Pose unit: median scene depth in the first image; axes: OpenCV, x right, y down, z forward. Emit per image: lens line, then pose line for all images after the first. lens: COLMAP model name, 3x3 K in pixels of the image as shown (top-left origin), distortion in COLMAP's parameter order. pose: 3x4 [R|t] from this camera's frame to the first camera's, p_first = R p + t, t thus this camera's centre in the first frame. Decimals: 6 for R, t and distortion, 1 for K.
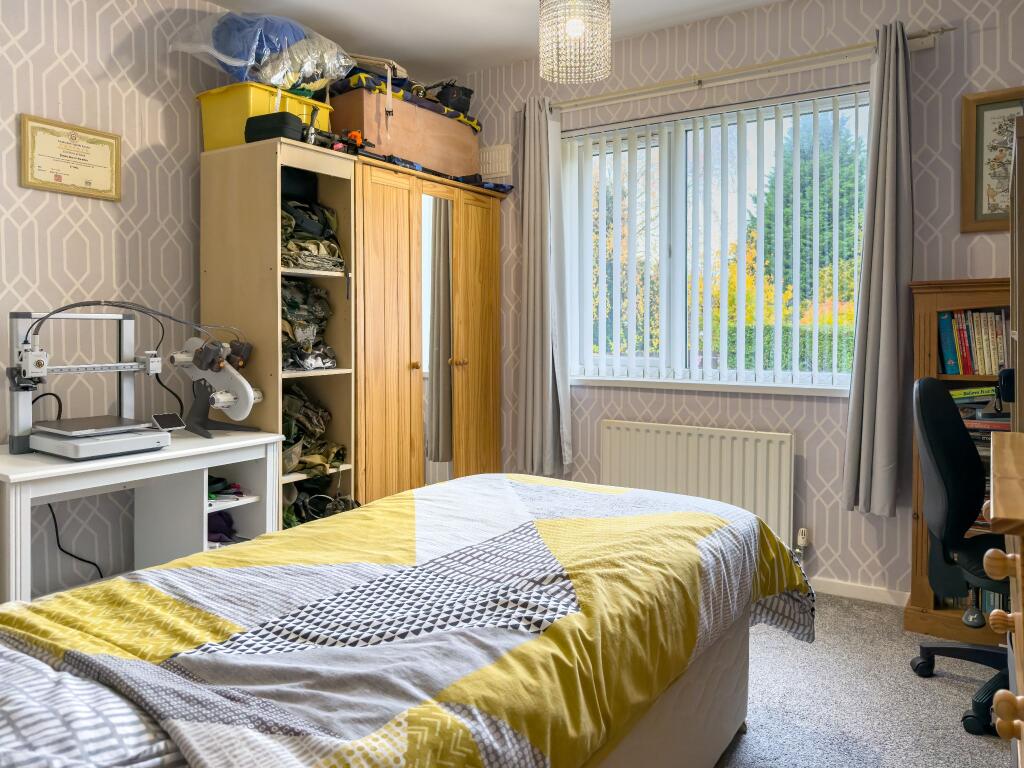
lens RADIAL K [[830.6, 0, 512.0], [0, 830.6, 384.0], [0, 0, 1]] dist [0.003086, -0.005826]
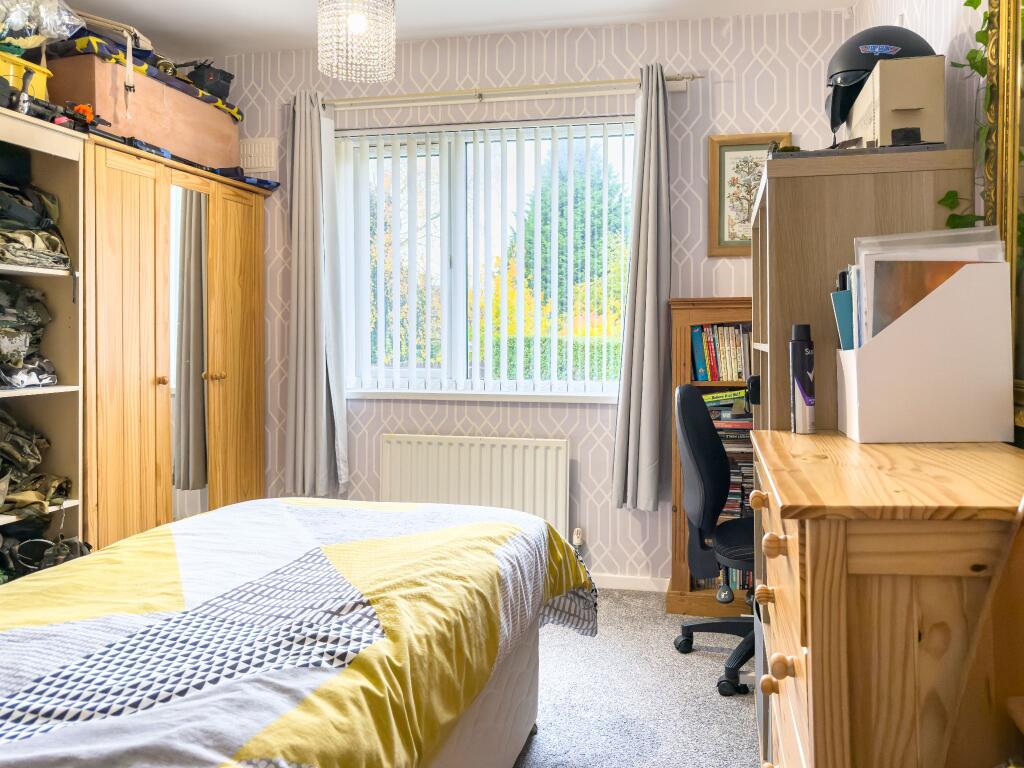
lens RADIAL K [[840.8, 0, 512.0], [0, 840.8, 384.0], [0, 0, 1]] dist [-0.032576, 0.058388]
pose [[0.915000, -0.017731, 0.403063, -0.155430], [0.022425, 0.999724, -0.006930, -0.005023], [-0.402829, 0.015380, 0.915146, 0.056181]]
